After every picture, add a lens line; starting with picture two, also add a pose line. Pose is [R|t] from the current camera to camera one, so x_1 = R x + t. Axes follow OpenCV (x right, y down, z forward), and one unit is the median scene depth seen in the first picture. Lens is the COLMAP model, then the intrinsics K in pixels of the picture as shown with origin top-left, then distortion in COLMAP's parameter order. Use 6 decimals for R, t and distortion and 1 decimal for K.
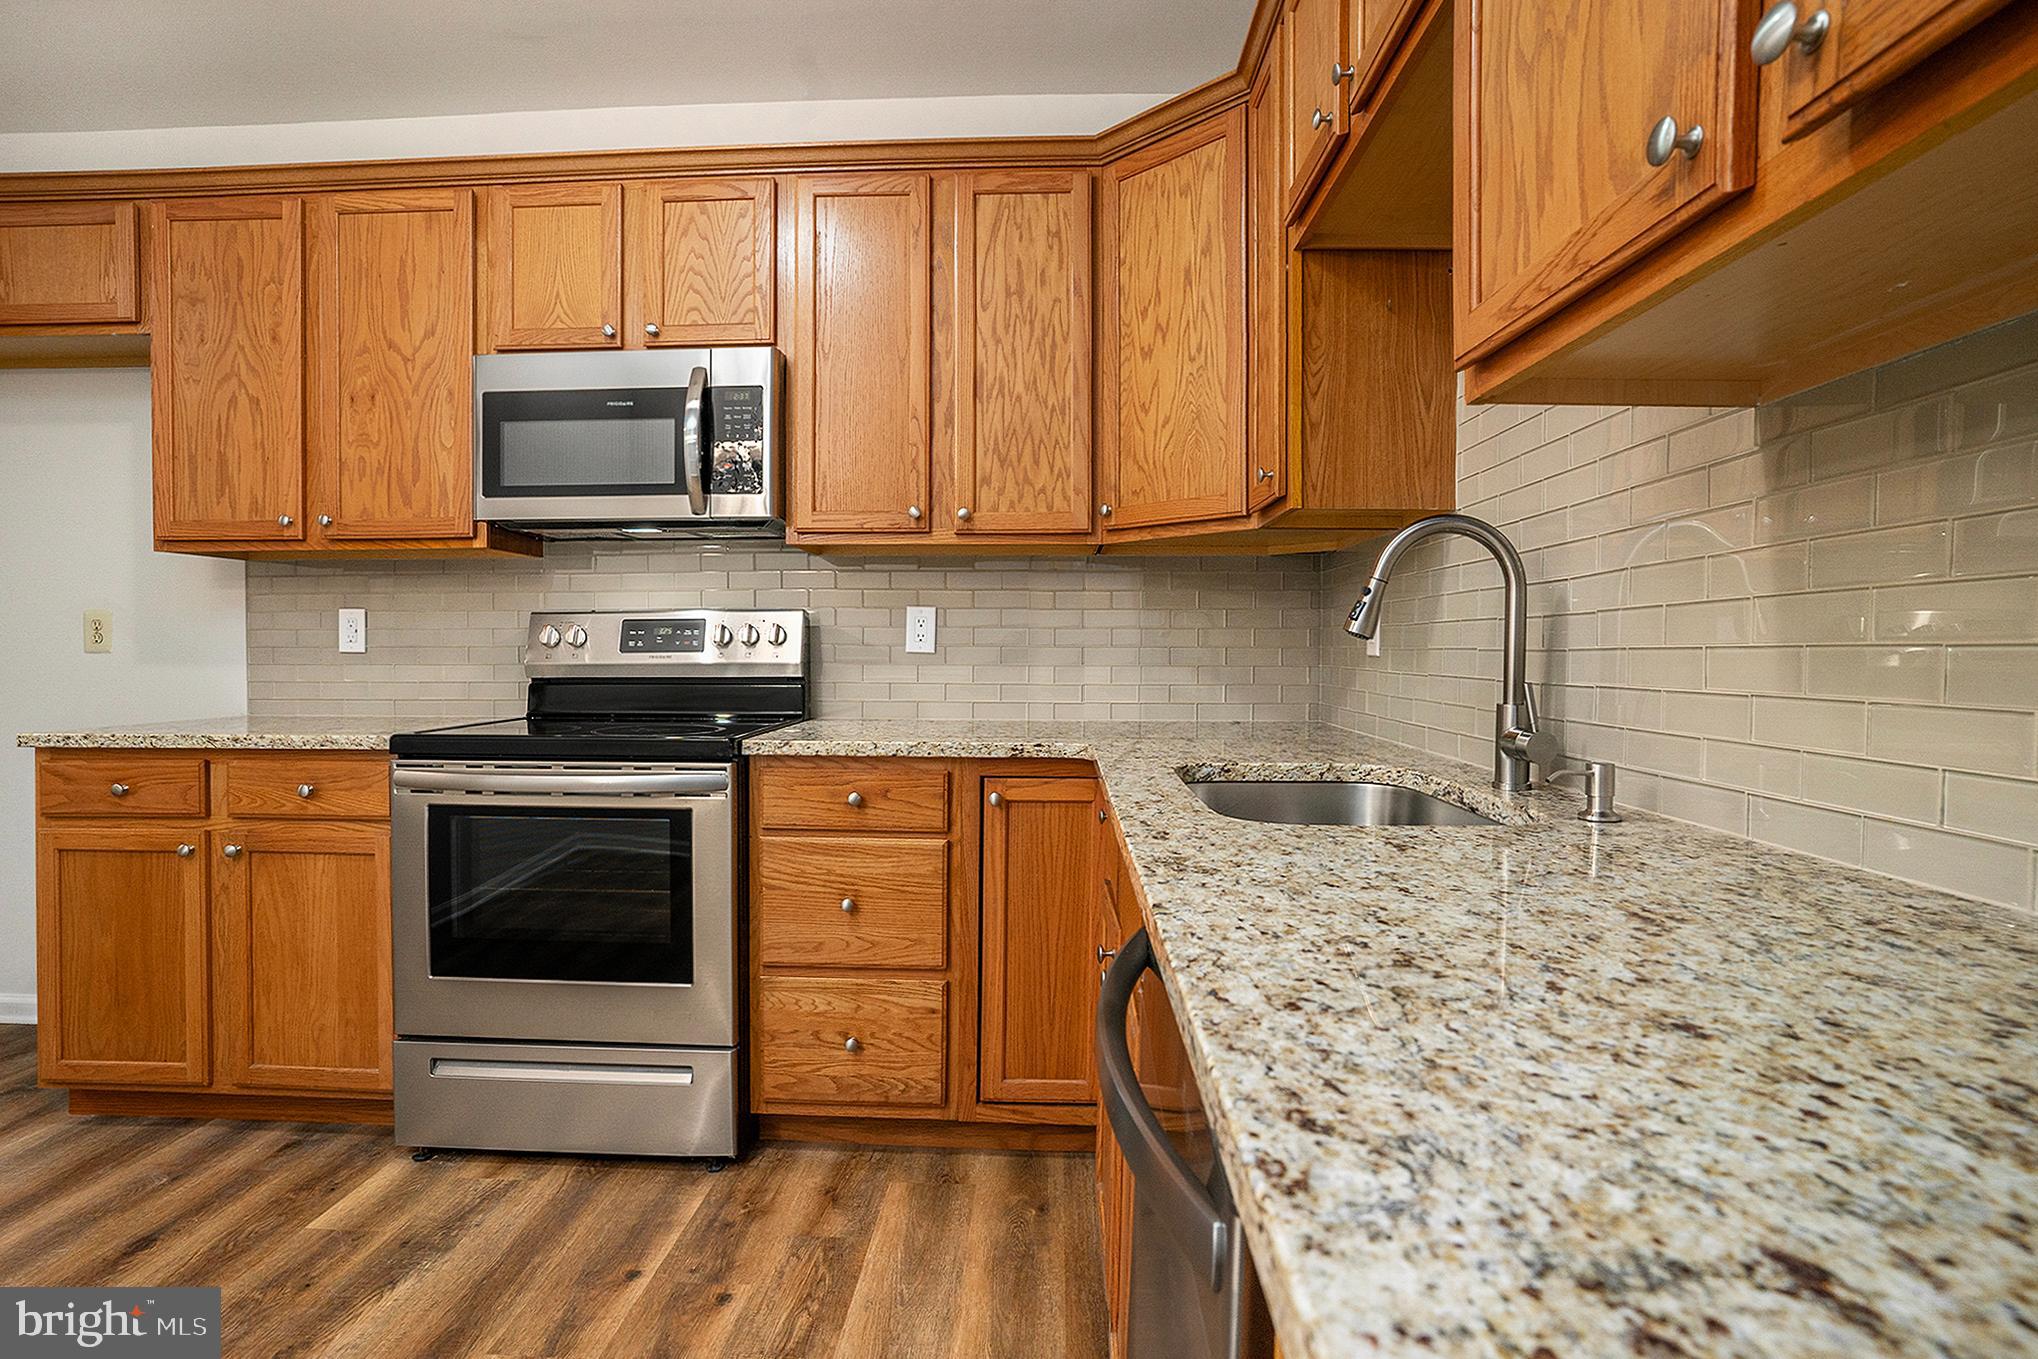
lens RADIAL K [[1018.3, 0, 1003.3], [0, 1018.3, 677.3], [0, 0, 1]] dist [0.001353, 0.000351]
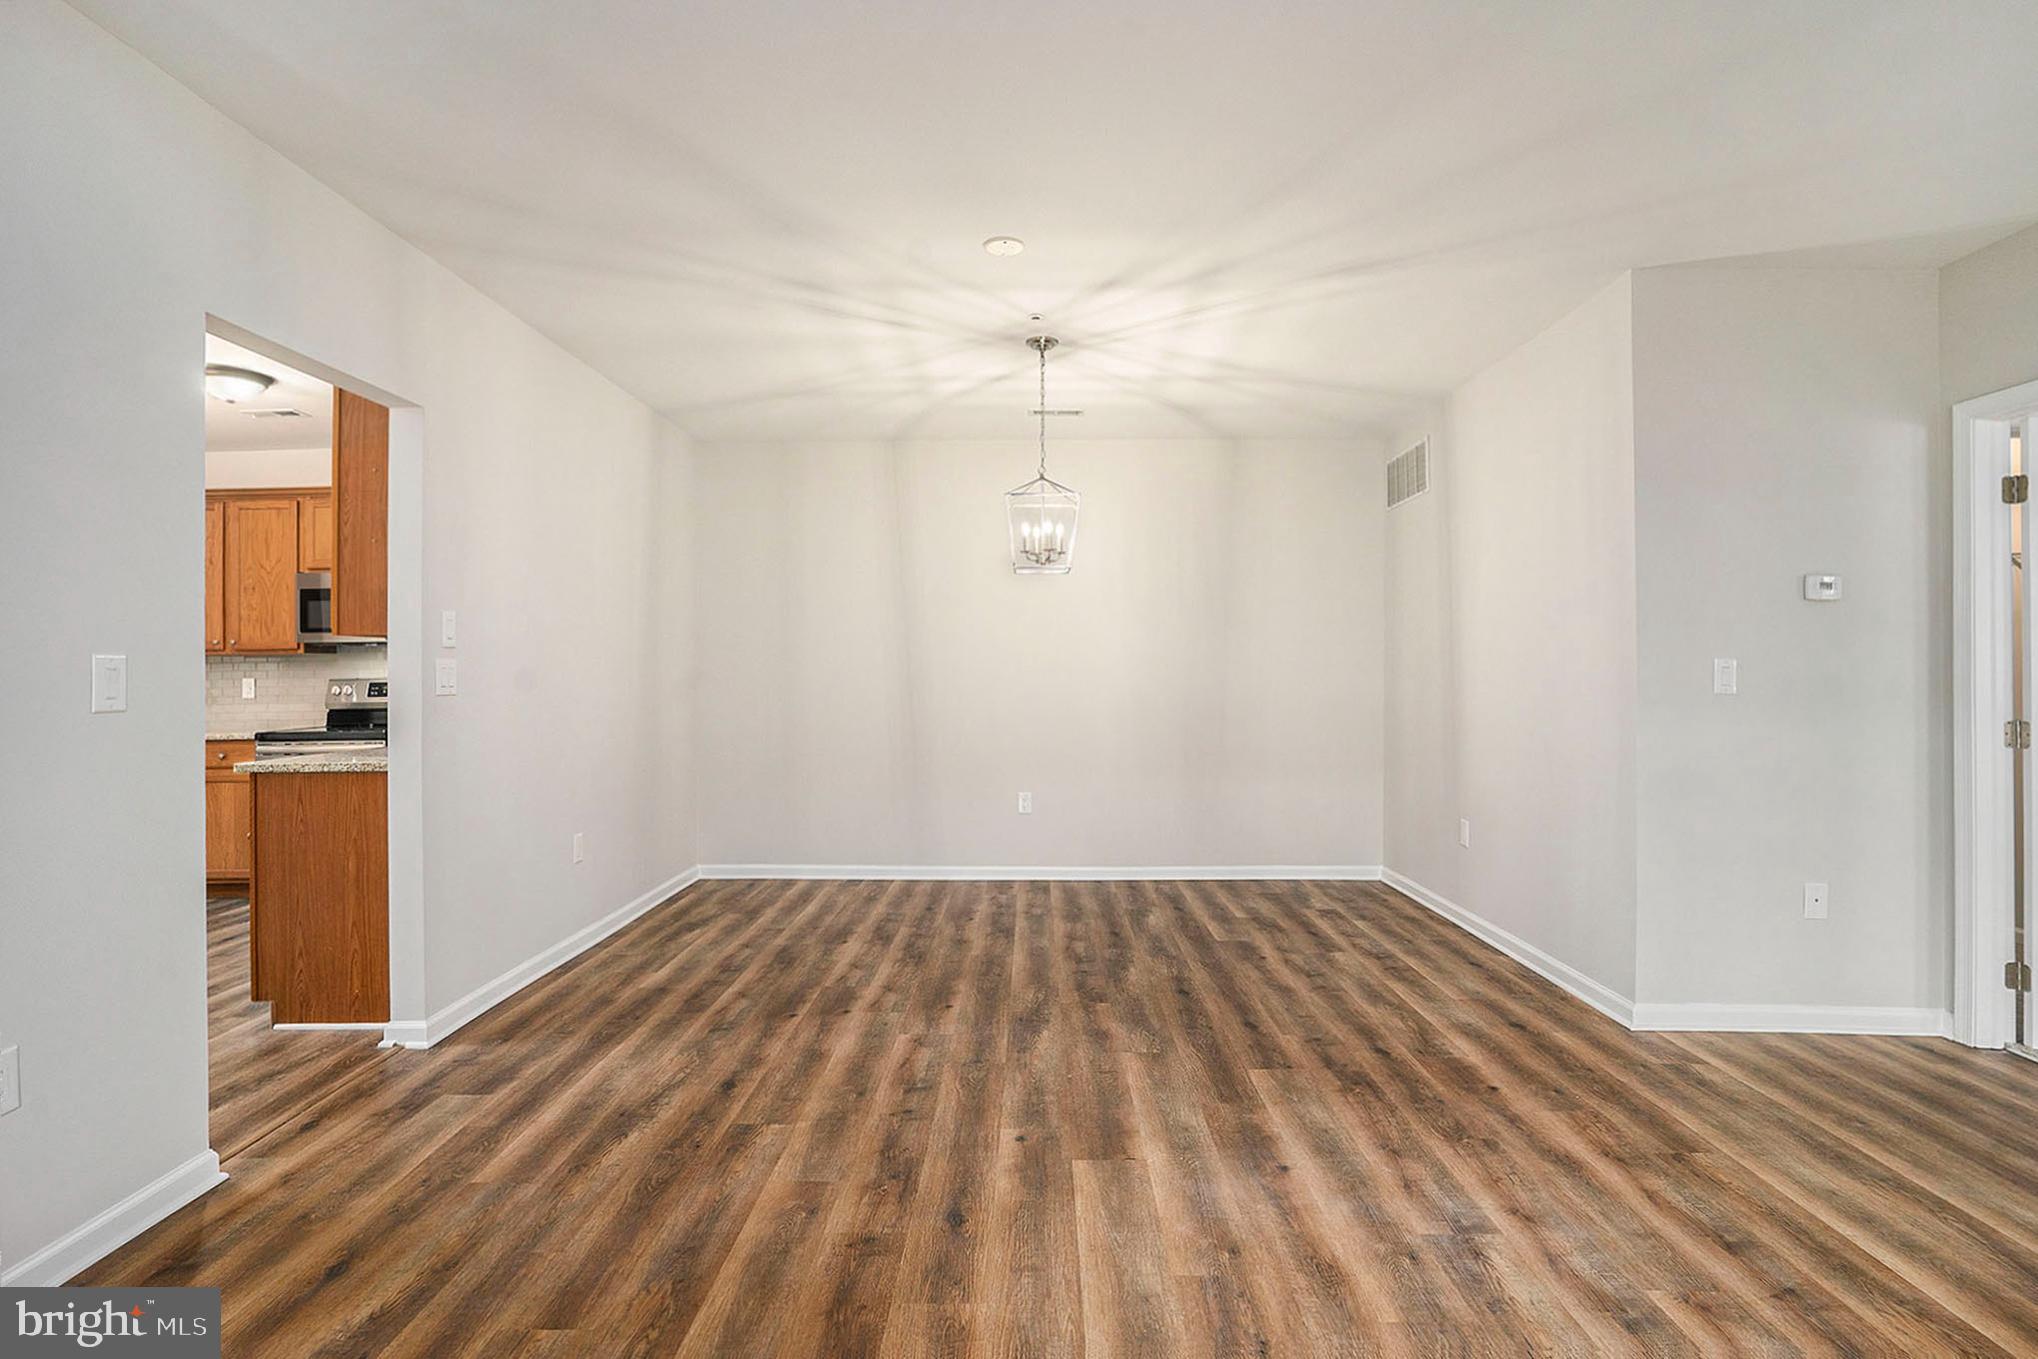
lens RADIAL K [[1018.3, 0, 1003.3], [0, 1018.3, 677.3], [0, 0, 1]] dist [0.001353, 0.000351]
pose [[0.999937, -0.010943, 0.002541, 1.069937], [0.010990, 0.999752, -0.019351, -0.009881], [-0.002329, 0.019378, 0.999810, -1.309121]]
